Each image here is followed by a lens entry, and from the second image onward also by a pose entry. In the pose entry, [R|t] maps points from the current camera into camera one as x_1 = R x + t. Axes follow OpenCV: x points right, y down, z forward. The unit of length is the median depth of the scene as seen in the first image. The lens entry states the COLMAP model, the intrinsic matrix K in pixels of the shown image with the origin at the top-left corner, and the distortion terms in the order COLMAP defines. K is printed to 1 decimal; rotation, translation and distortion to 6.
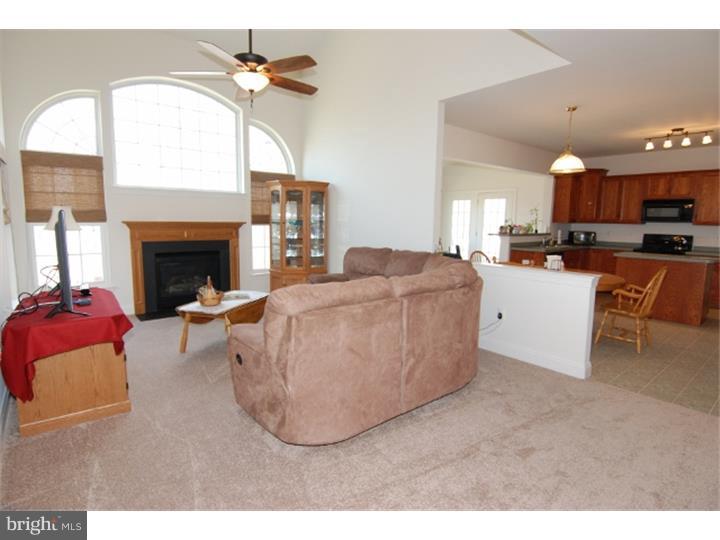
lens RADIAL K [[391.6, 0, 360.0], [0, 391.6, 270.0], [0, 0, 1]] dist [0.000652, -0.017383]
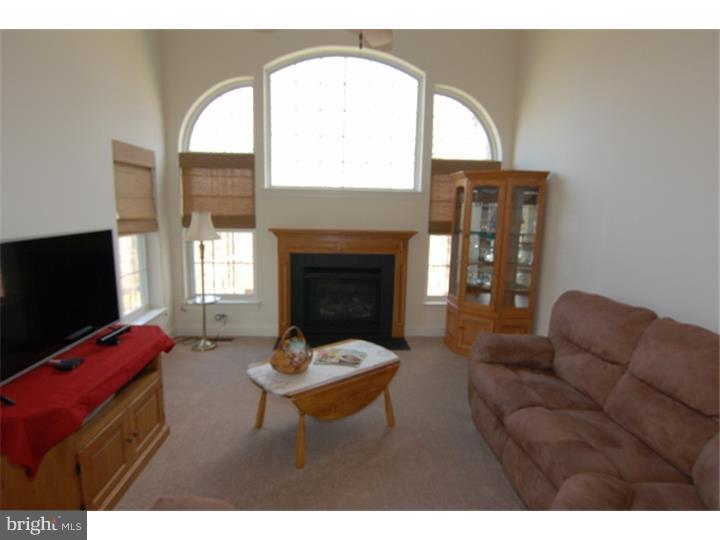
lens RADIAL K [[391.6, 0, 360.0], [0, 391.6, 270.0], [0, 0, 1]] dist [0.000652, -0.017383]
pose [[0.807005, 0.097989, -0.582358, 0.051392], [-0.084725, 0.995147, 0.050038, -0.081712], [0.584435, 0.008959, 0.811391, 0.363621]]
